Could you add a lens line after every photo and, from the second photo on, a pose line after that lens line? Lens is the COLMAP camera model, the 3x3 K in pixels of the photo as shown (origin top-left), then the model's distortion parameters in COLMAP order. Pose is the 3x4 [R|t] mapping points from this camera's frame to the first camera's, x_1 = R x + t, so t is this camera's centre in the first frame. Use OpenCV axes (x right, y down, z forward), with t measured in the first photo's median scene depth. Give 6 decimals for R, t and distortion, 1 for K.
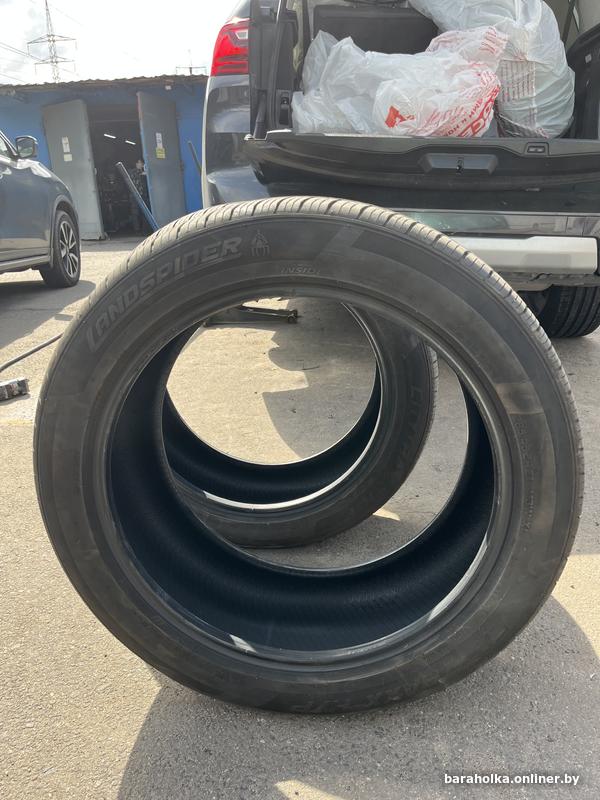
lens RADIAL K [[612.2, 0, 304.4], [0, 612.2, 394.0], [0, 0, 1]] dist [0.063686, -0.083812]
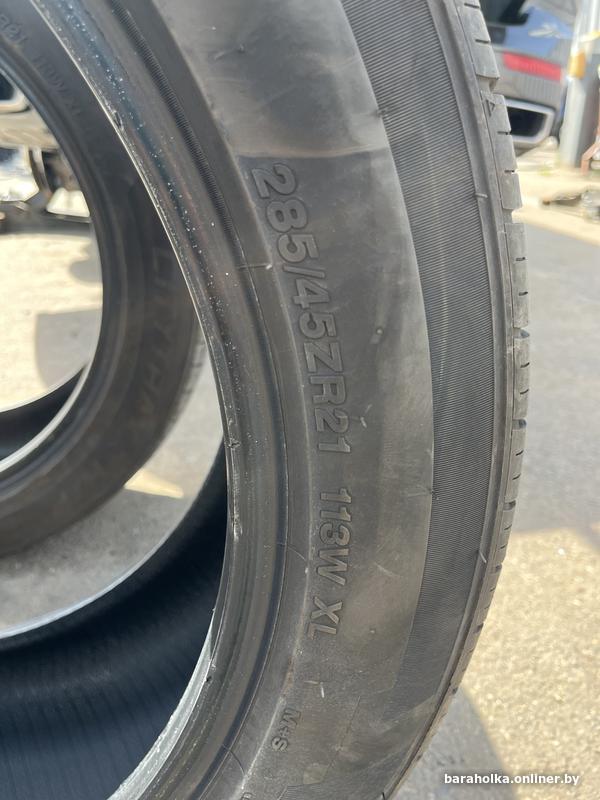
lens RADIAL K [[614.0, 0, 302.7], [0, 614.0, 401.0], [0, 0, 1]] dist [0.063381, -0.107704]
pose [[0.980857, -0.018910, 0.193807, 0.267691], [-0.000730, 0.994910, 0.100768, 0.081932], [-0.194726, -0.098981, 0.975851, 0.669082]]
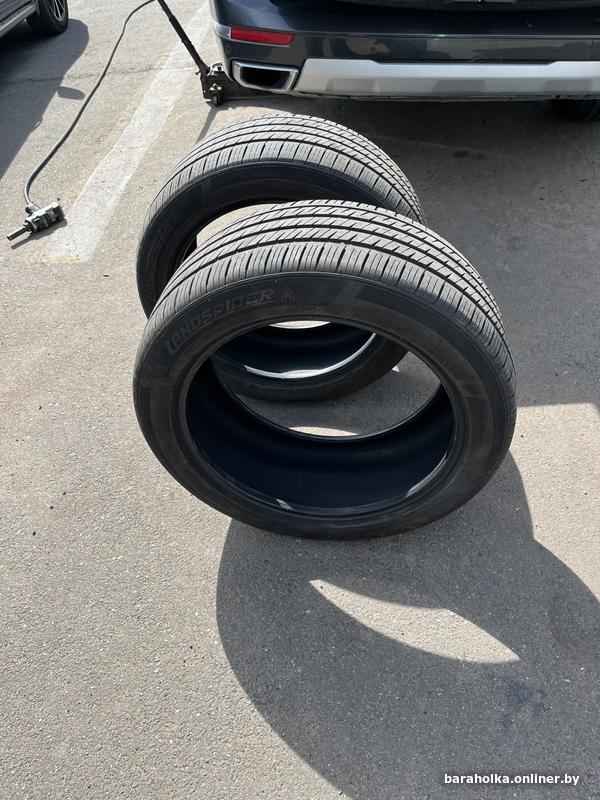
lens RADIAL K [[614.0, 0, 302.7], [0, 614.0, 401.0], [0, 0, 1]] dist [0.063381, -0.107704]
pose [[0.999165, -0.016048, -0.037584, 0.006849], [0.031117, 0.894943, 0.445095, -0.526372], [0.026493, -0.445893, 0.894694, -0.266275]]
